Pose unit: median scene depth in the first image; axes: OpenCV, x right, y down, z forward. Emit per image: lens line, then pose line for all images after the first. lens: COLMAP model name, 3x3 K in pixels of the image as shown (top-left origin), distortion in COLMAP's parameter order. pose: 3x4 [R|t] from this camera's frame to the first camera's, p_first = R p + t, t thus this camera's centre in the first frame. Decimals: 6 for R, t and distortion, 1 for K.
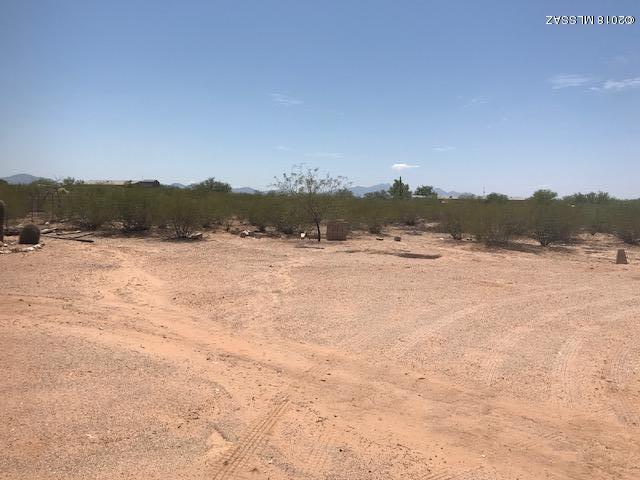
lens RADIAL K [[566.2, 0, 314.8], [0, 566.2, 242.8], [0, 0, 1]] dist [-0.047259, 0.024498]
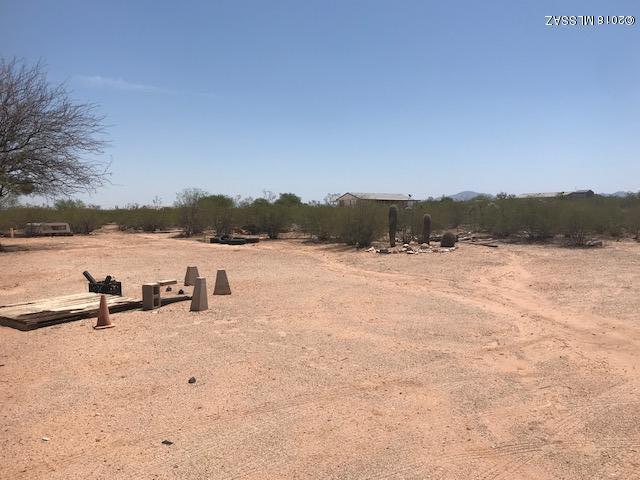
lens RADIAL K [[566.2, 0, 317.5], [0, 566.2, 235.9], [0, 0, 1]] dist [-0.047259, 0.024498]
pose [[0.729746, -0.007441, -0.683678, 0.150800], [-0.014389, 0.999552, -0.026238, 0.010613], [0.683567, 0.028985, 0.729312, -0.172105]]
